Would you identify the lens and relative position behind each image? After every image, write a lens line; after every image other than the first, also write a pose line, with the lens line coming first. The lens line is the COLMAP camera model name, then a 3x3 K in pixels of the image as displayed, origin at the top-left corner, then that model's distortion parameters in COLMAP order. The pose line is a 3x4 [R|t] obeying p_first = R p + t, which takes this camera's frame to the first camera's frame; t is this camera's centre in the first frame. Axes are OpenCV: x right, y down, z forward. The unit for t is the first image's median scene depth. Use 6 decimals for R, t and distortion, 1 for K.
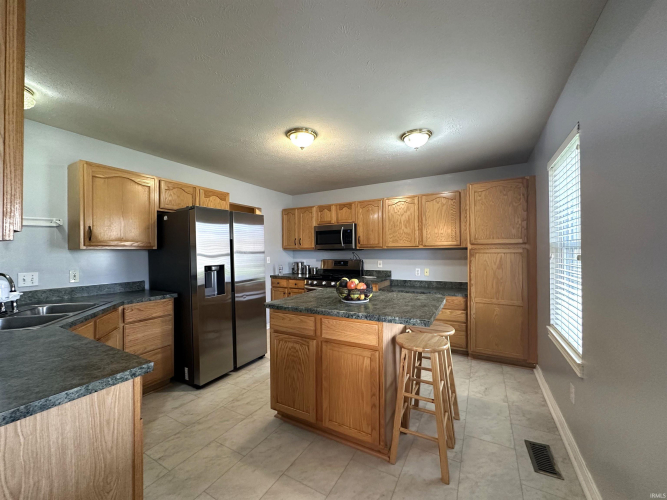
lens RADIAL K [[266.5, 0, 333.4], [0, 266.5, 251.6], [0, 0, 1]] dist [-0.007841, -0.000015]
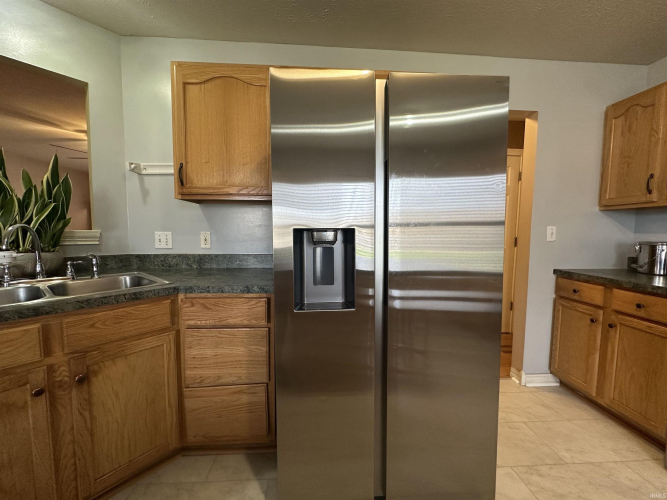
lens RADIAL K [[266.5, 0, 333.4], [0, 266.5, 251.6], [0, 0, 1]] dist [-0.007841, -0.000015]
pose [[0.543638, 0.077892, -0.835698, -0.077623], [-0.015221, 0.996436, 0.082972, 0.031504], [0.839182, -0.032386, 0.542886, 0.487807]]
